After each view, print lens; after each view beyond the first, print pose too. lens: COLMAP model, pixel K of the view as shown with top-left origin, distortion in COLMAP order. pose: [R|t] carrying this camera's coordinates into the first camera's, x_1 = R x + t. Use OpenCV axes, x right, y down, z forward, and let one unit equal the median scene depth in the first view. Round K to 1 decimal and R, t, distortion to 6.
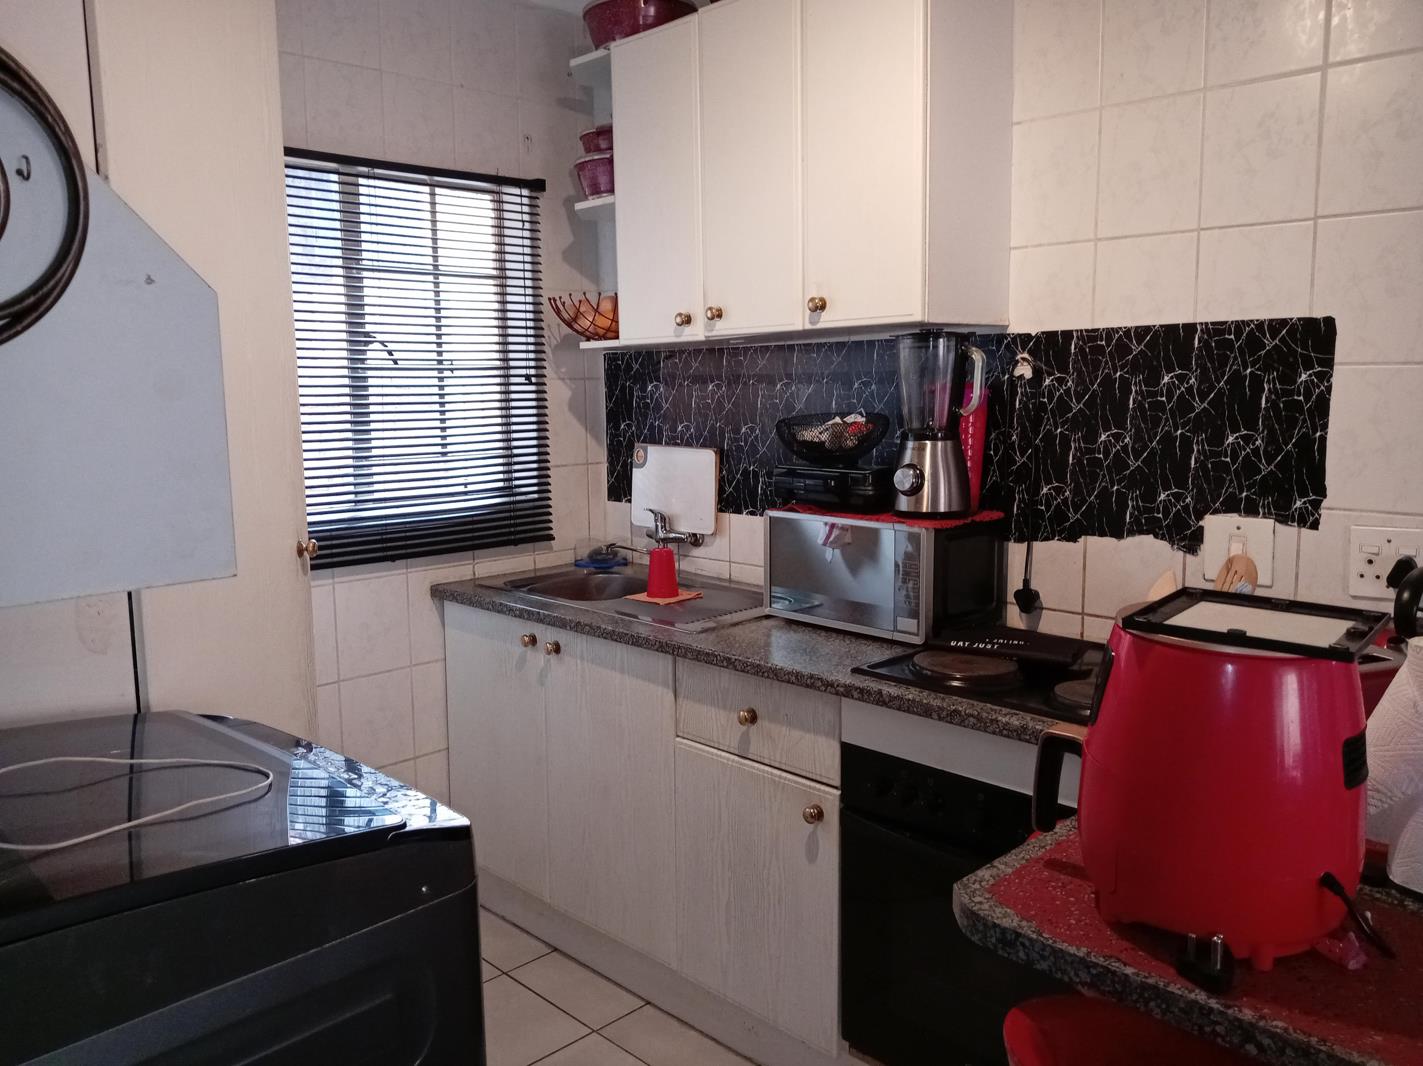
lens RADIAL K [[1110.4, 0, 711.1], [0, 1110.4, 535.3], [0, 0, 1]] dist [0.061952, -0.125969]
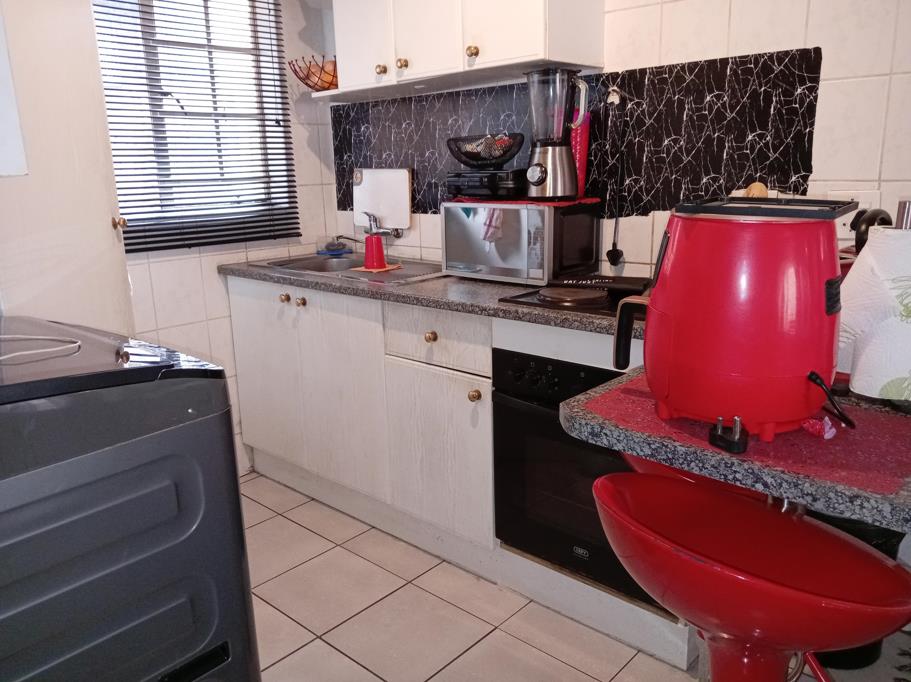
lens RADIAL K [[710.9, 0, 456.9], [0, 710.9, 343.8], [0, 0, 1]] dist [0.061952, -0.125969]
pose [[0.998346, -0.026312, 0.051116, 0.017679], [0.020592, 0.993788, 0.109366, 0.066149], [-0.053676, -0.108133, 0.992686, 0.041952]]
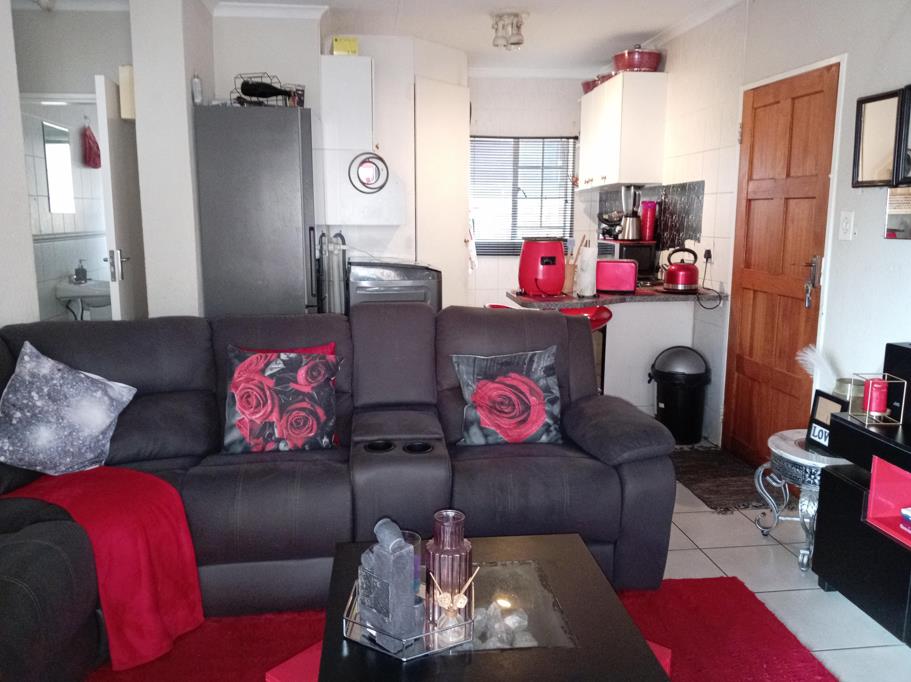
lens RADIAL K [[710.9, 0, 455.4], [0, 710.9, 340.1], [0, 0, 1]] dist [0.061952, -0.125969]
pose [[0.791818, 0.112383, -0.600328, 1.108368], [-0.086397, 0.993651, 0.072059, 0.170005], [0.604615, -0.005191, 0.796501, -1.032729]]
